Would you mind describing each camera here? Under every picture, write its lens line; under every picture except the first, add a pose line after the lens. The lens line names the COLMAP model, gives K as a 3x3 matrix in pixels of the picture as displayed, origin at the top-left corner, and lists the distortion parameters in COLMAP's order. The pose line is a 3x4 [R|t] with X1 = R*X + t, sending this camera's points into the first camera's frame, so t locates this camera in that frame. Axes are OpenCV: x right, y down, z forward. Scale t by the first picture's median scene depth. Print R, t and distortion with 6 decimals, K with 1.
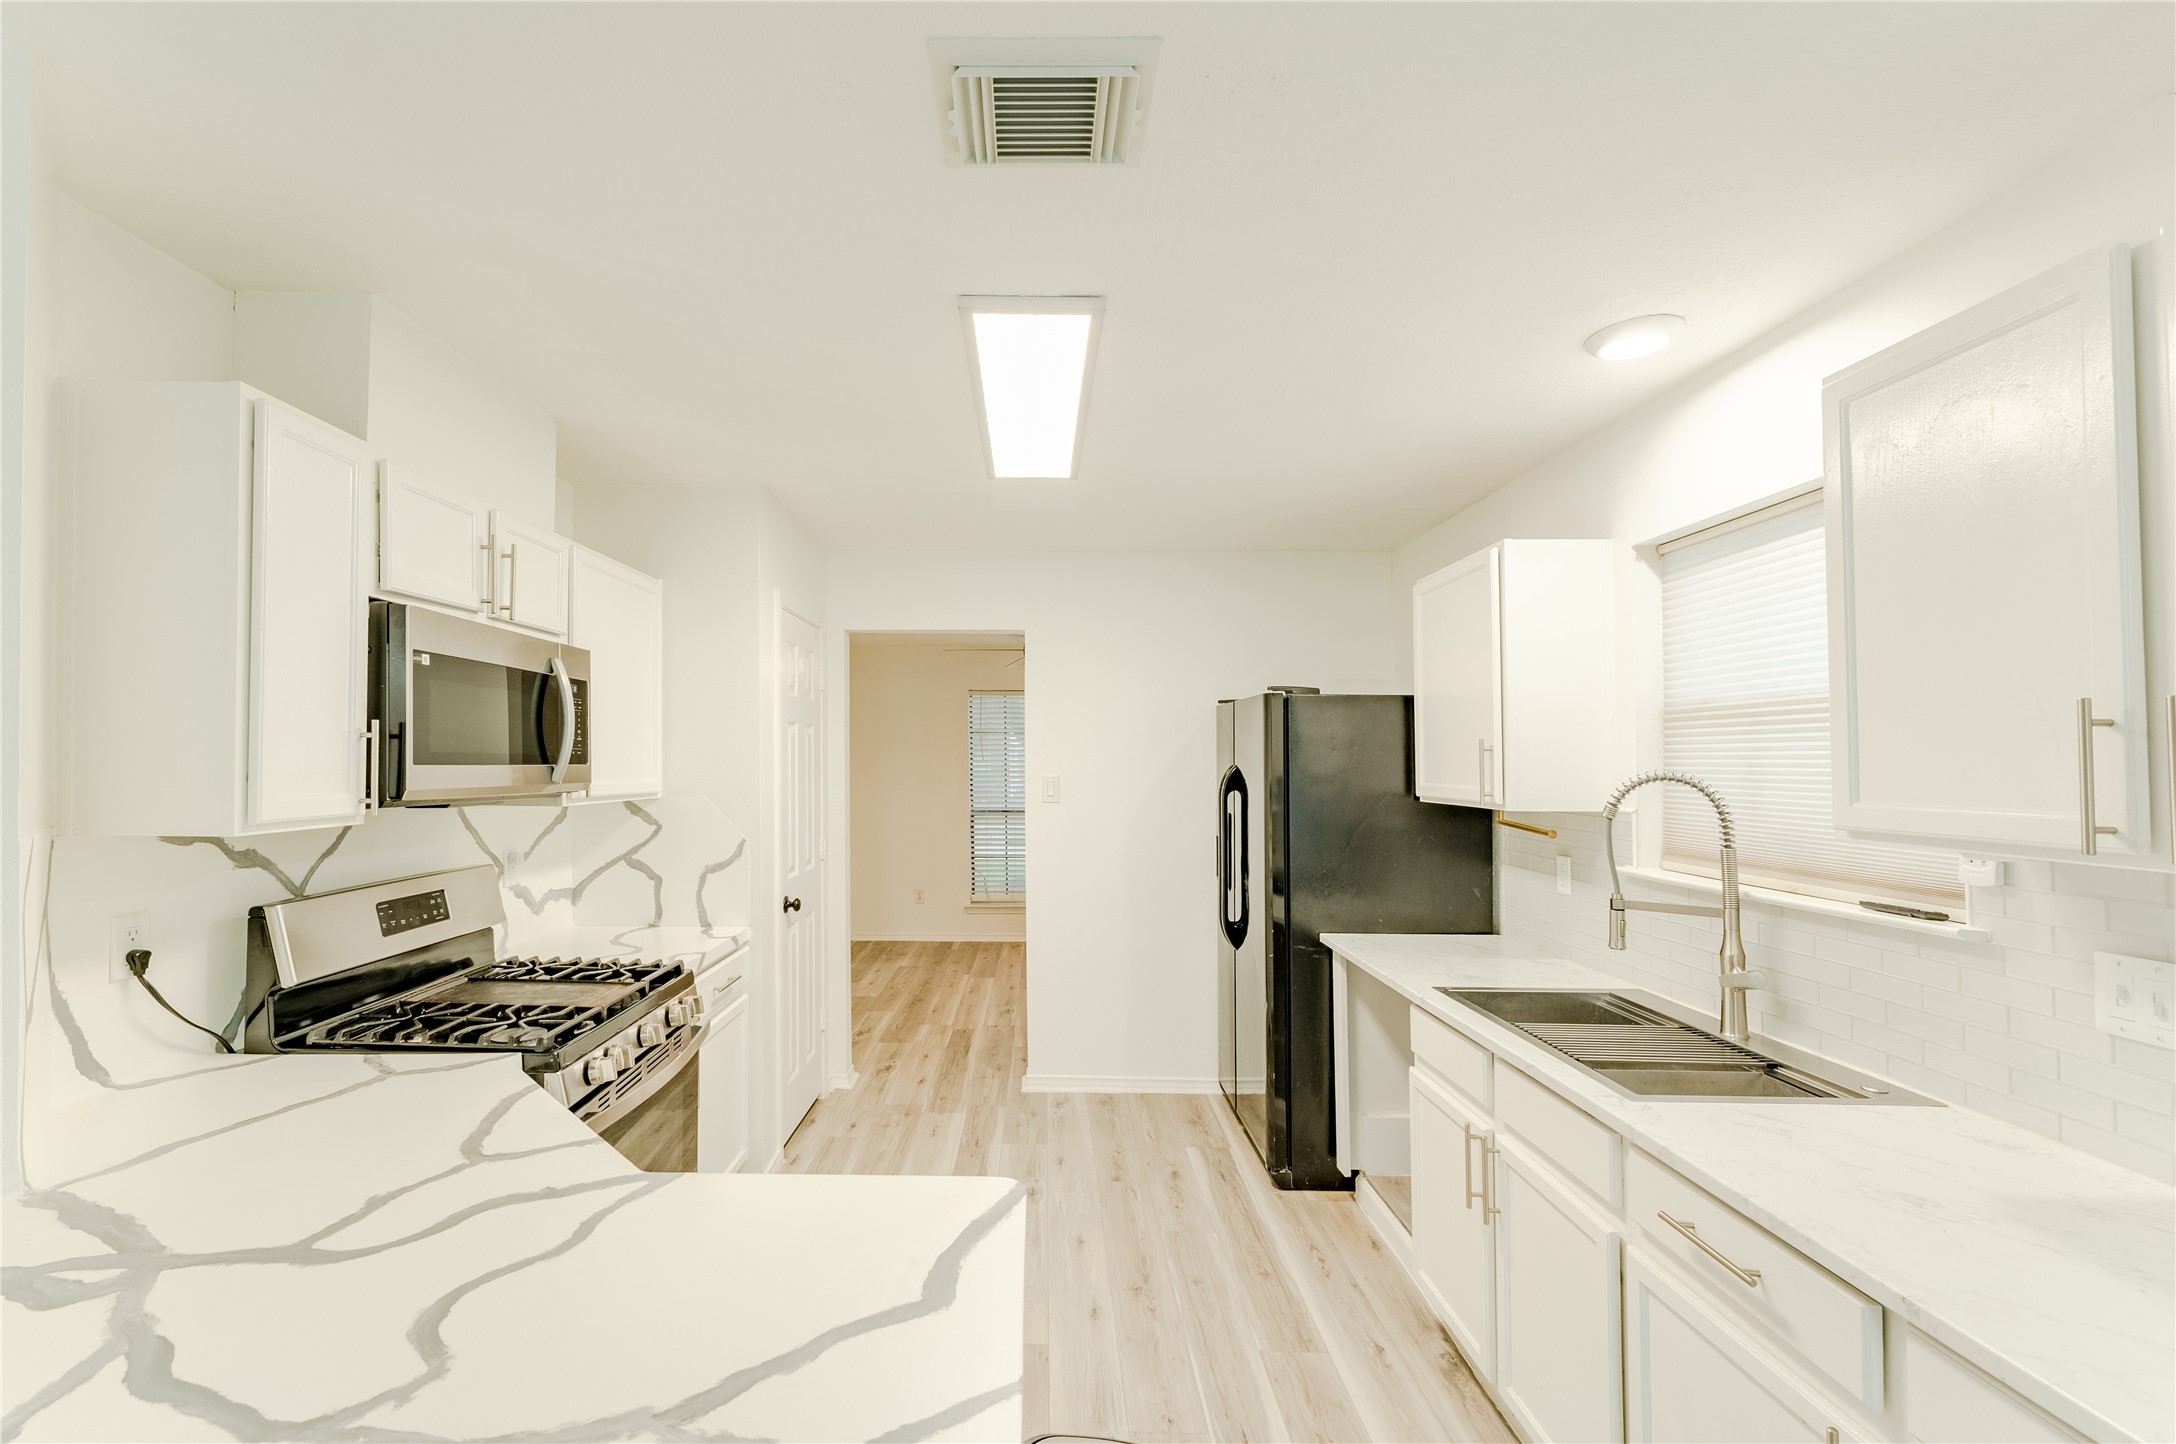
lens RADIAL K [[928.3, 0, 1007.6], [0, 928.3, 745.0], [0, 0, 1]] dist [0.010330, -0.000257]
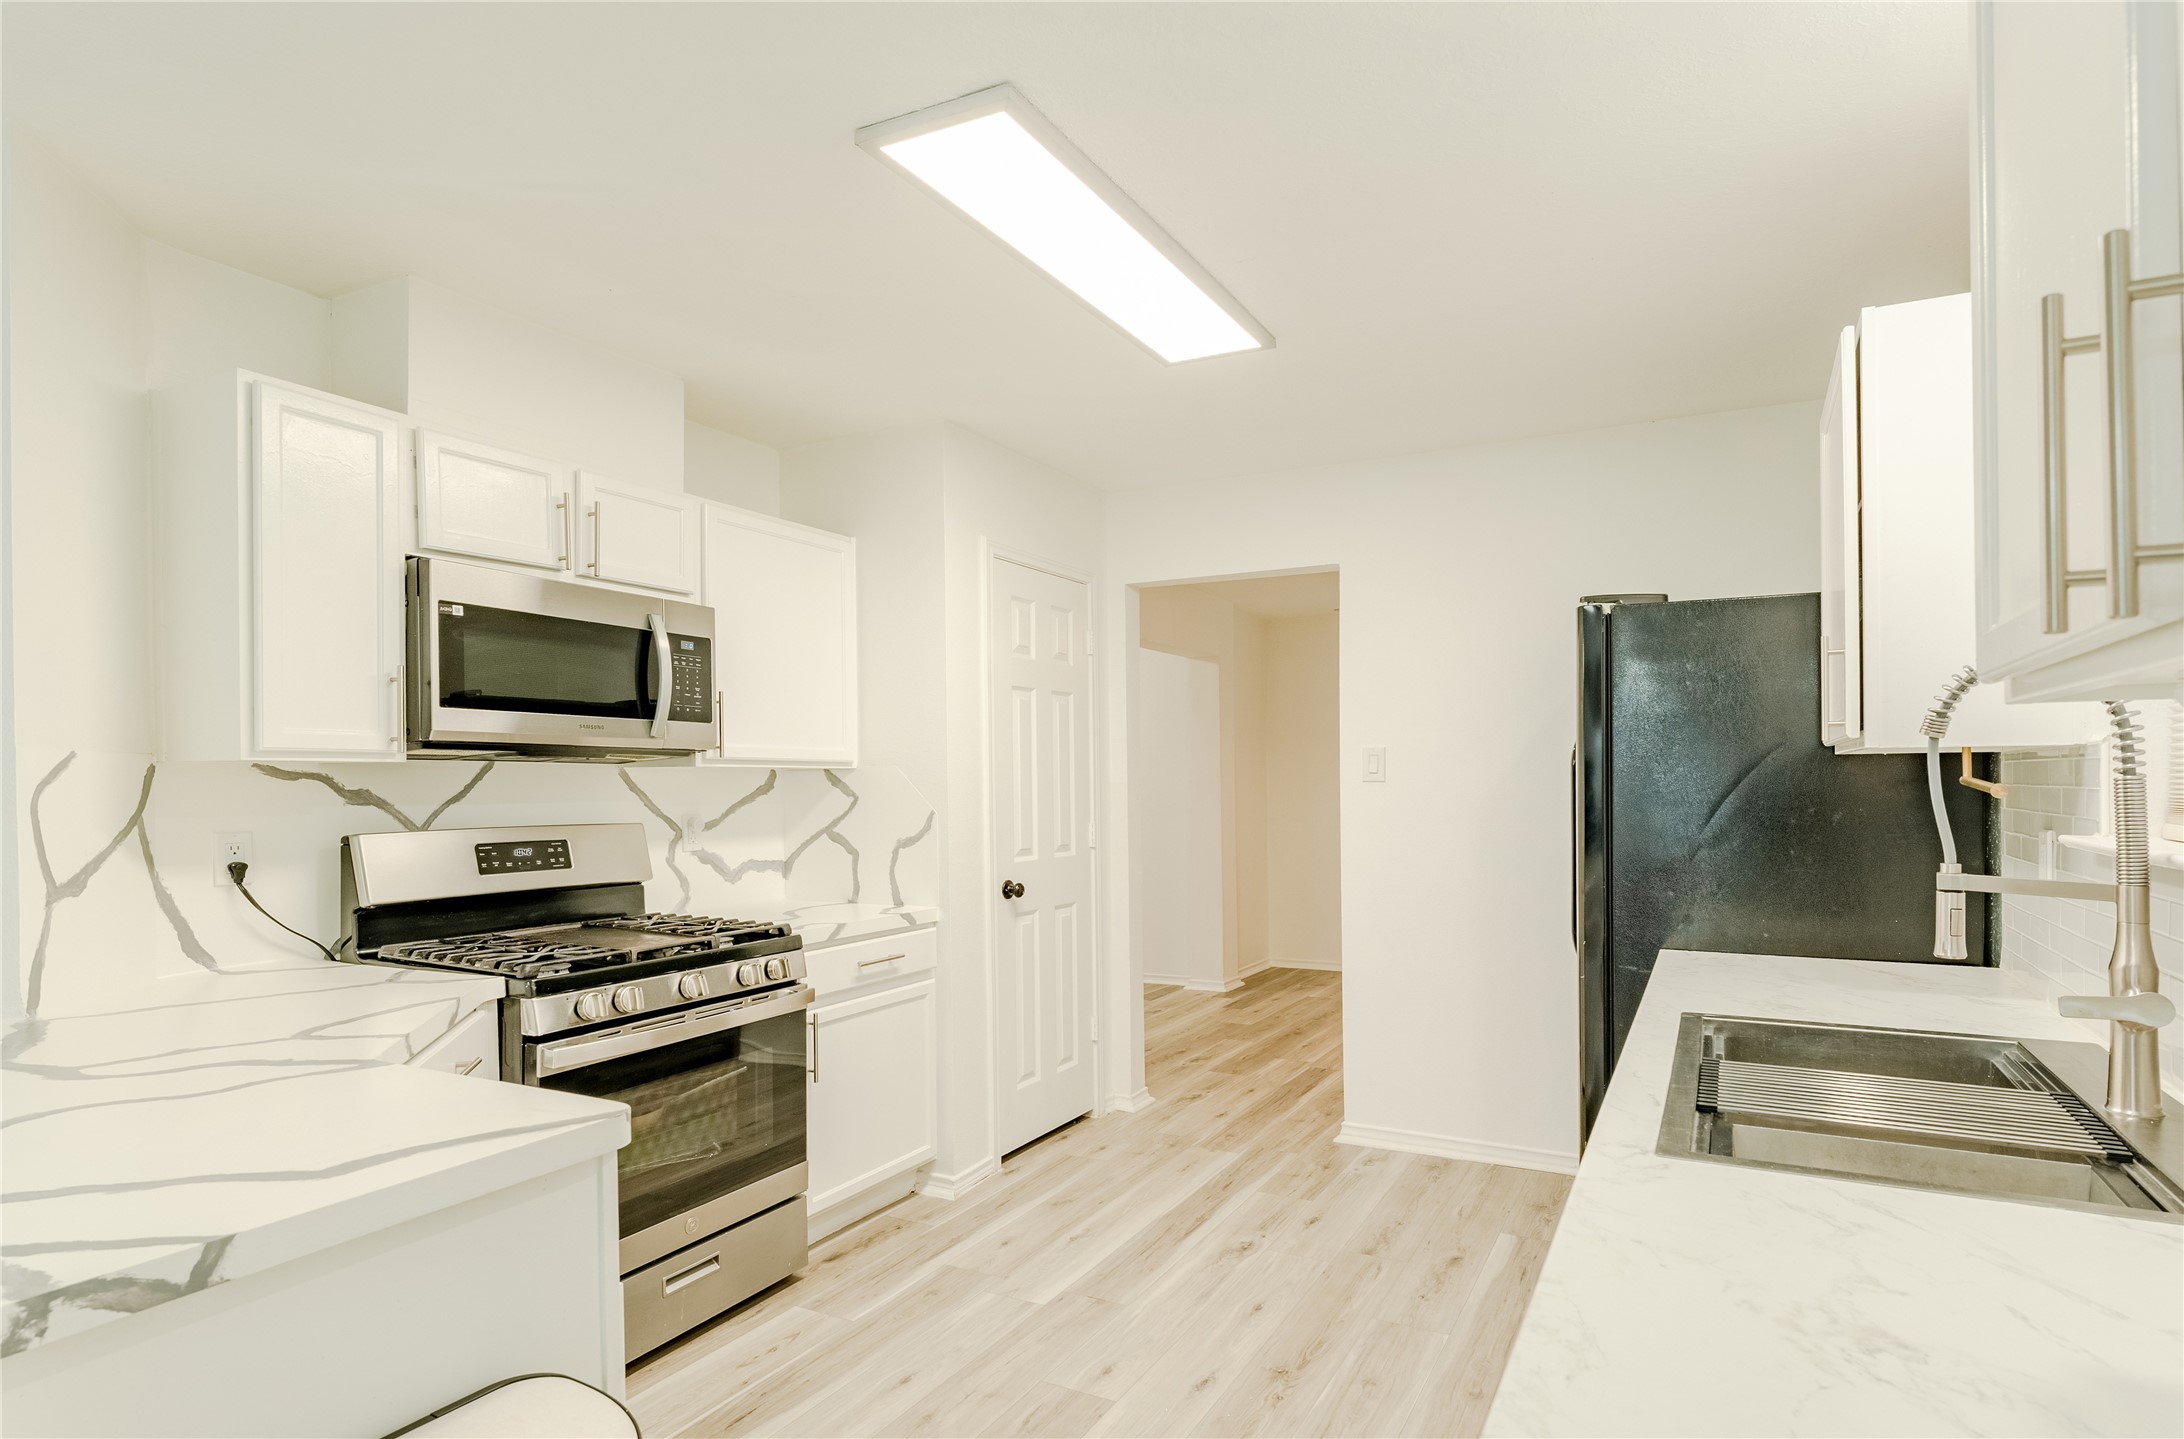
lens RADIAL K [[1089.3, 0, 1096.7], [0, 1089.3, 786.1], [0, 0, 1]] dist [0.003783, 0.000243]
pose [[0.903212, -0.013243, -0.428991, 0.401181], [0.024842, 0.999461, 0.021450, 0.071004], [0.428476, -0.030030, 0.903054, 0.125639]]
